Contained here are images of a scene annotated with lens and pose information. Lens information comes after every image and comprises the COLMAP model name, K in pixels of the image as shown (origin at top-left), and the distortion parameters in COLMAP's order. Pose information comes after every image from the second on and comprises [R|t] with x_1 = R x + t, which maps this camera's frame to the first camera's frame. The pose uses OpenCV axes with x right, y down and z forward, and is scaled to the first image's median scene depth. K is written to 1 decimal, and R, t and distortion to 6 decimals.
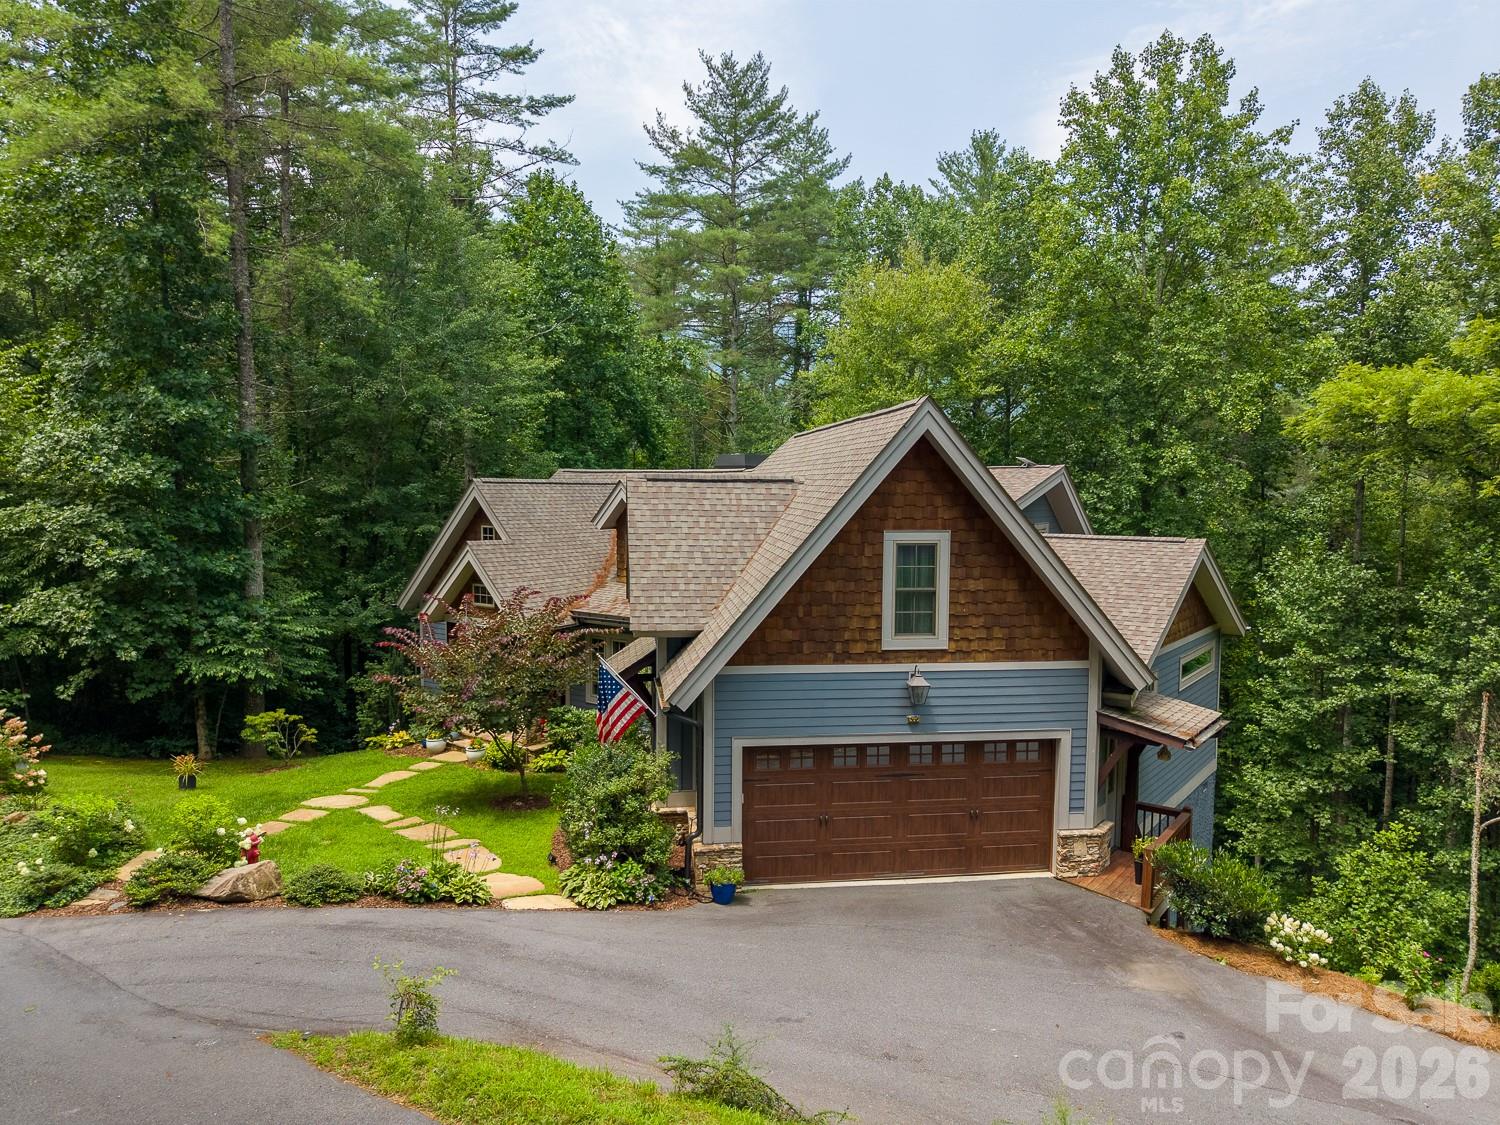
lens RADIAL K [[1033.8, 0, 750.0], [0, 1033.8, 562.5], [0, 0, 1]] dist [0.022705, -0.003632]
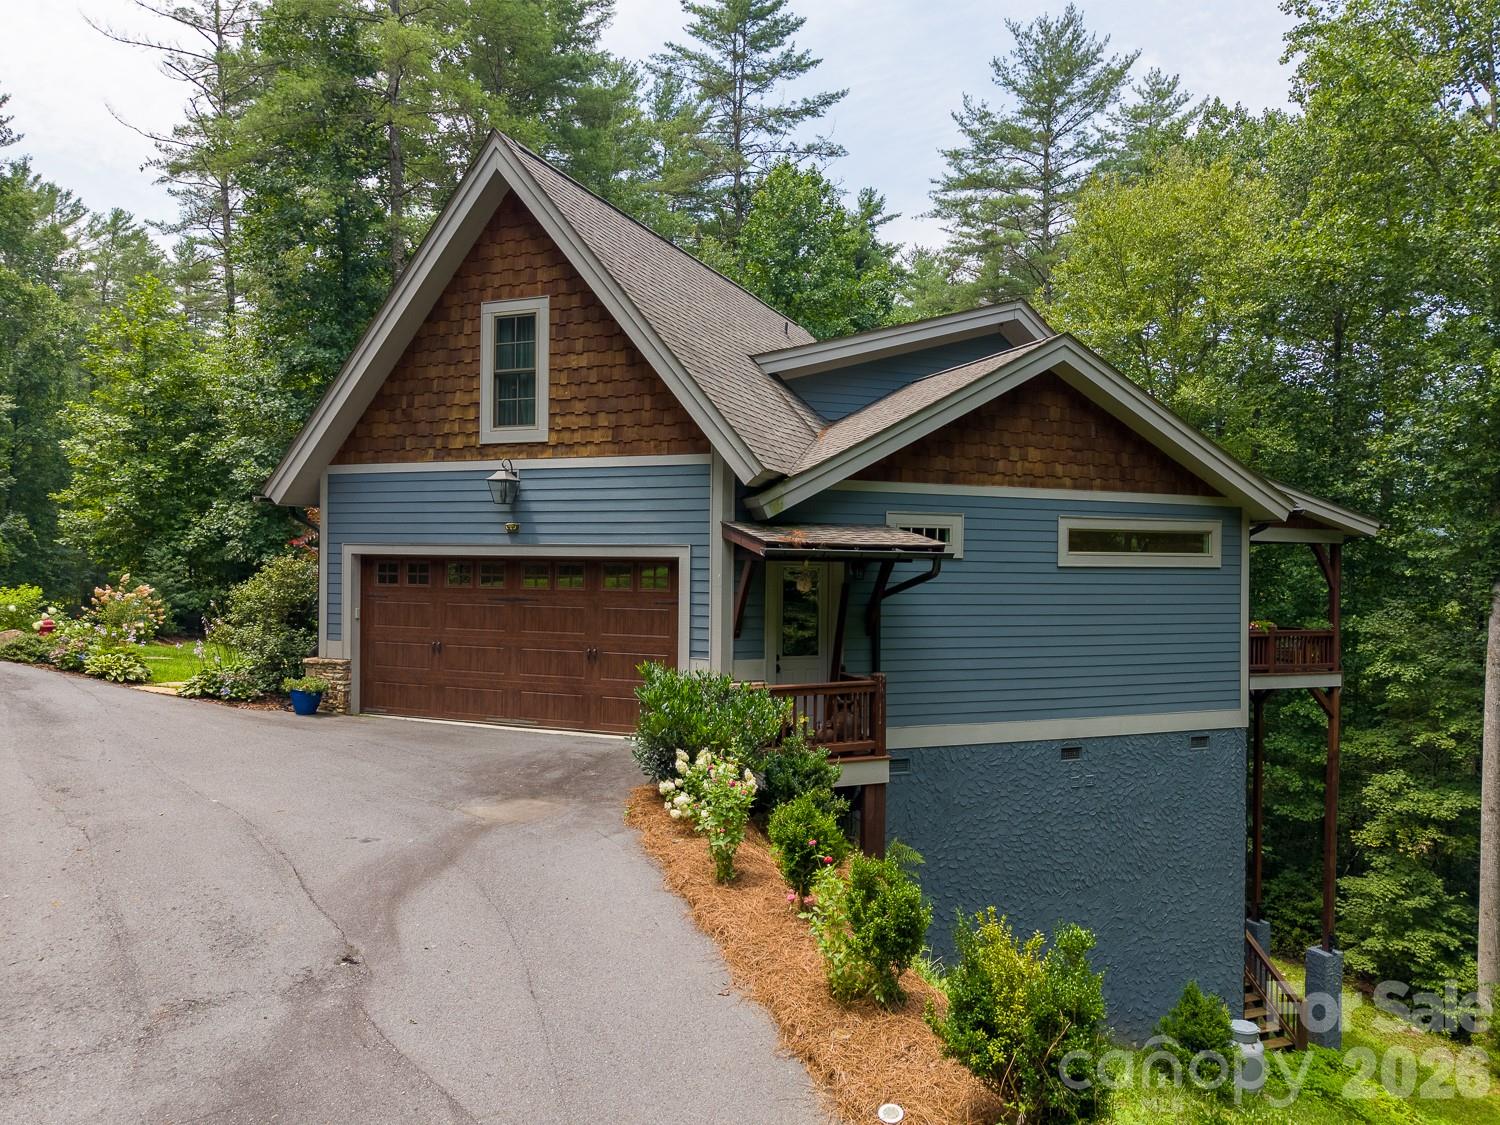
lens RADIAL K [[1014.4, 0, 713.5], [0, 1014.4, 568.7], [0, 0, 1]] dist [0.035460, 0.000825]
pose [[0.855956, 0.012553, -0.516896, 0.719274], [-0.048506, 0.997246, -0.056106, 0.222402], [0.514768, 0.073097, 0.854208, 0.387063]]
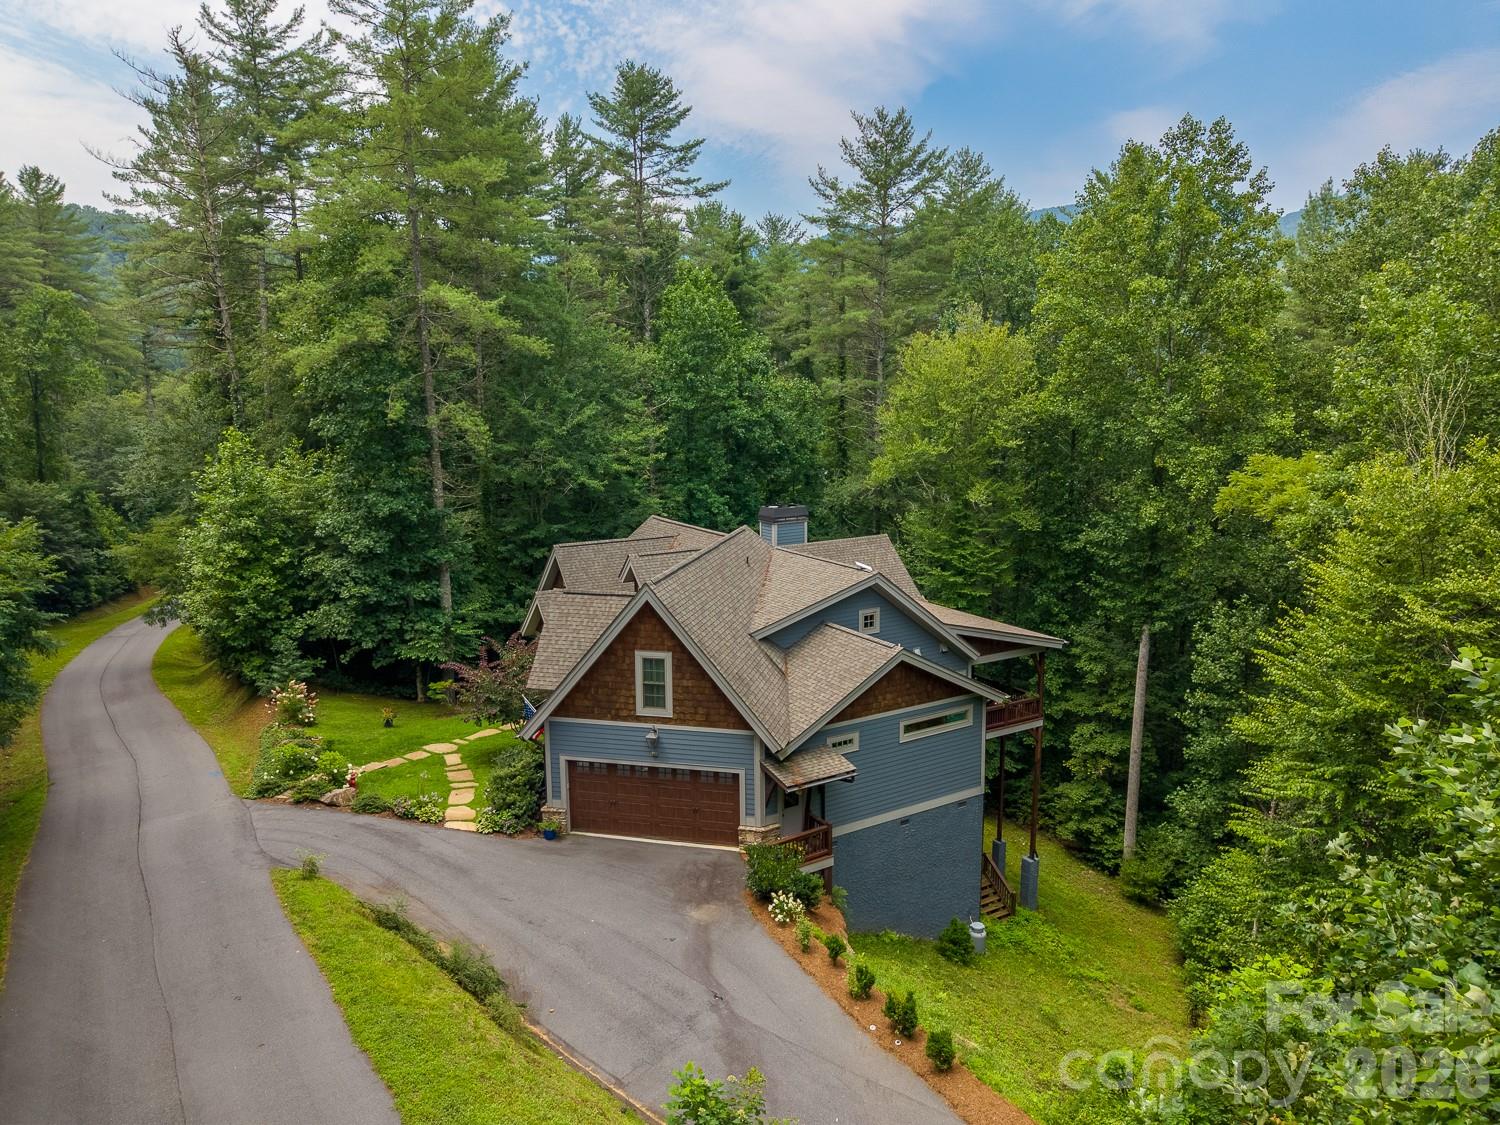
lens RADIAL K [[1014.4, 0, 713.5], [0, 1014.4, 568.7], [0, 0, 1]] dist [0.035460, 0.000825]
pose [[0.927695, 0.051251, -0.369804, 0.878844], [-0.013406, 0.994467, 0.104192, -0.348123], [0.373098, -0.091701, 0.923249, -0.542067]]
